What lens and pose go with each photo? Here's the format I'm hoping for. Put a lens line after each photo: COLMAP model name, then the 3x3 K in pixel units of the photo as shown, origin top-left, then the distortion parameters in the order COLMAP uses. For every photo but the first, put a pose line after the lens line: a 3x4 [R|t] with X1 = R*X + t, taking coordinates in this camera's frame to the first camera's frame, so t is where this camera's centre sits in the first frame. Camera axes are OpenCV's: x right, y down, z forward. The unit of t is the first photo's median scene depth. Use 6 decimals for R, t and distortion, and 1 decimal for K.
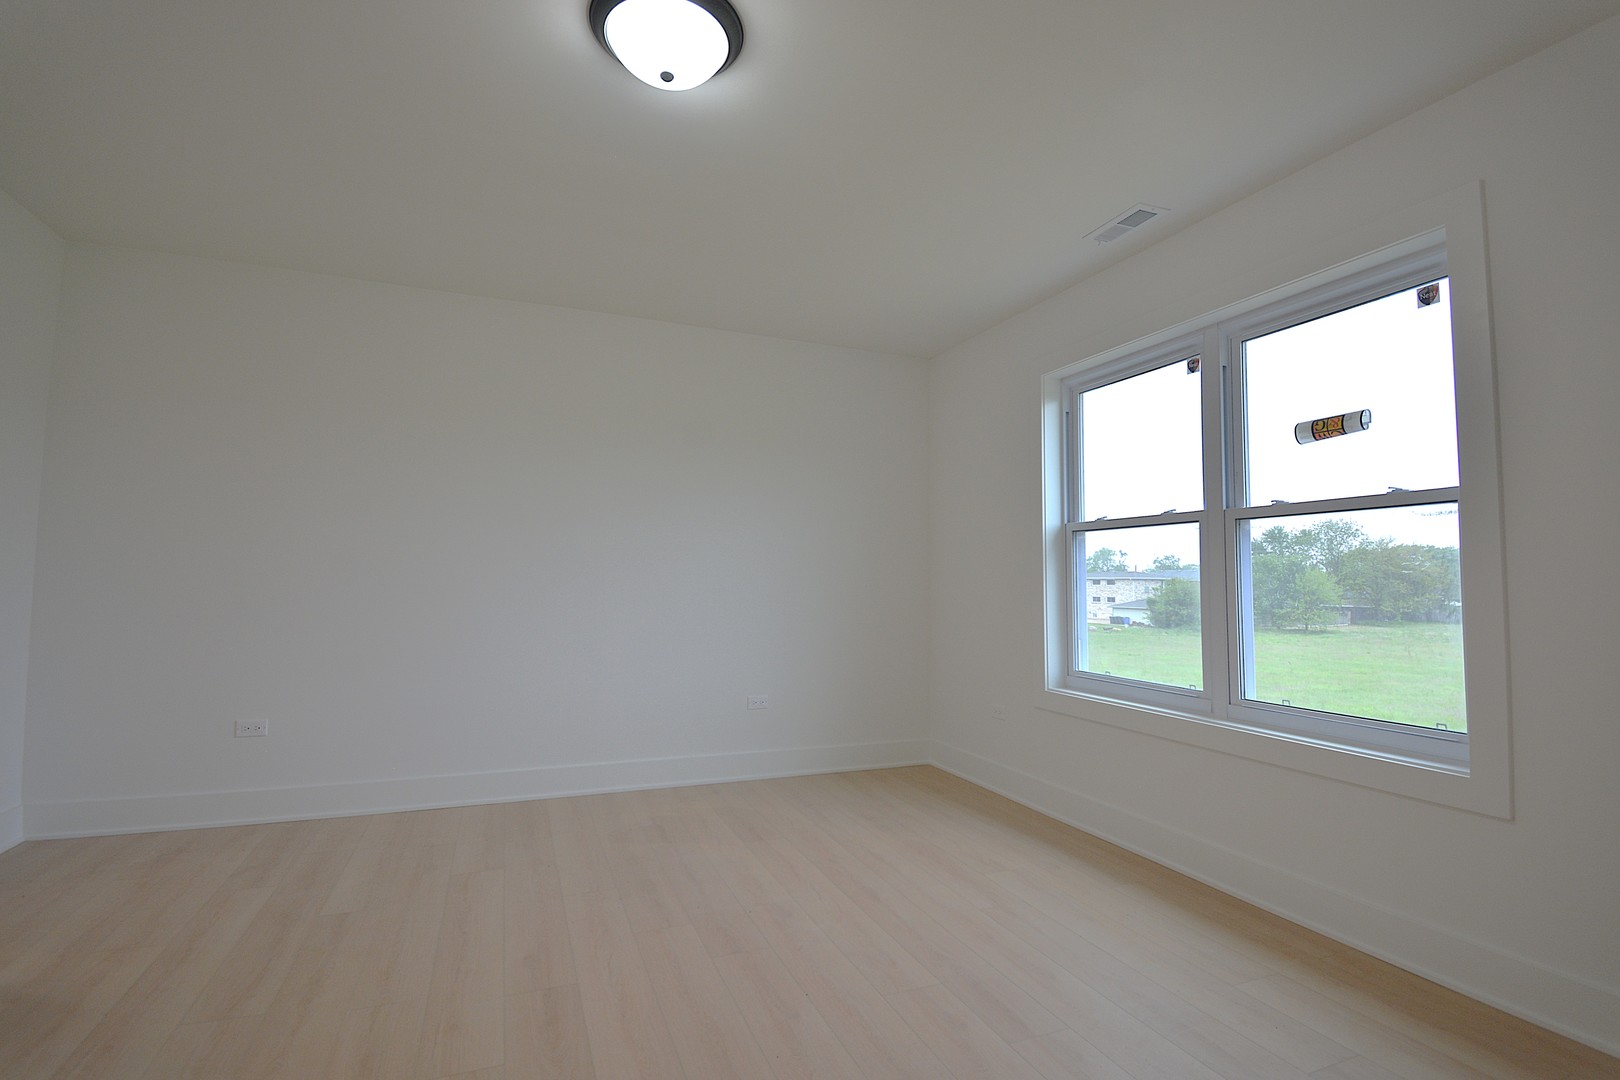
lens RADIAL K [[749.8, 0, 819.2], [0, 749.8, 527.6], [0, 0, 1]] dist [-0.018334, -0.001552]
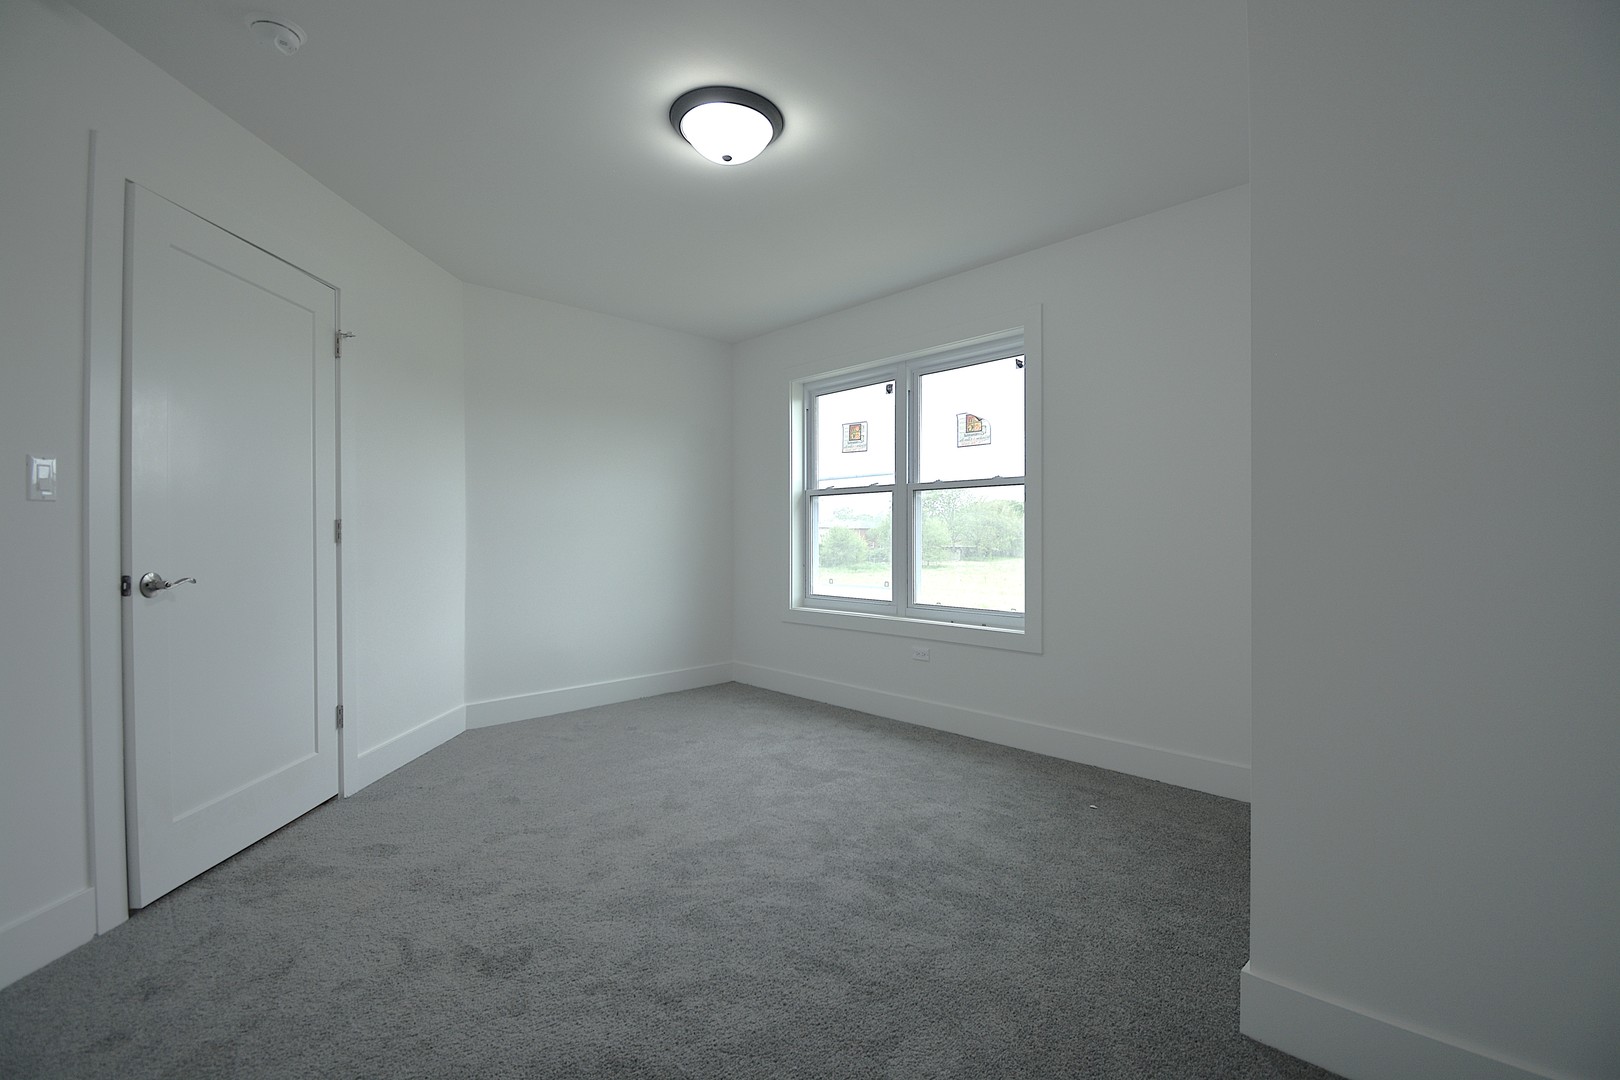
lens RADIAL K [[749.8, 0, 793.9], [0, 749.8, 544.4], [0, 0, 1]] dist [-0.018334, -0.001552]
pose [[0.942365, -0.016662, 0.334171, -0.202484], [-0.011309, 0.996602, 0.081582, -0.023792], [-0.334395, -0.080660, 0.938975, -0.398340]]
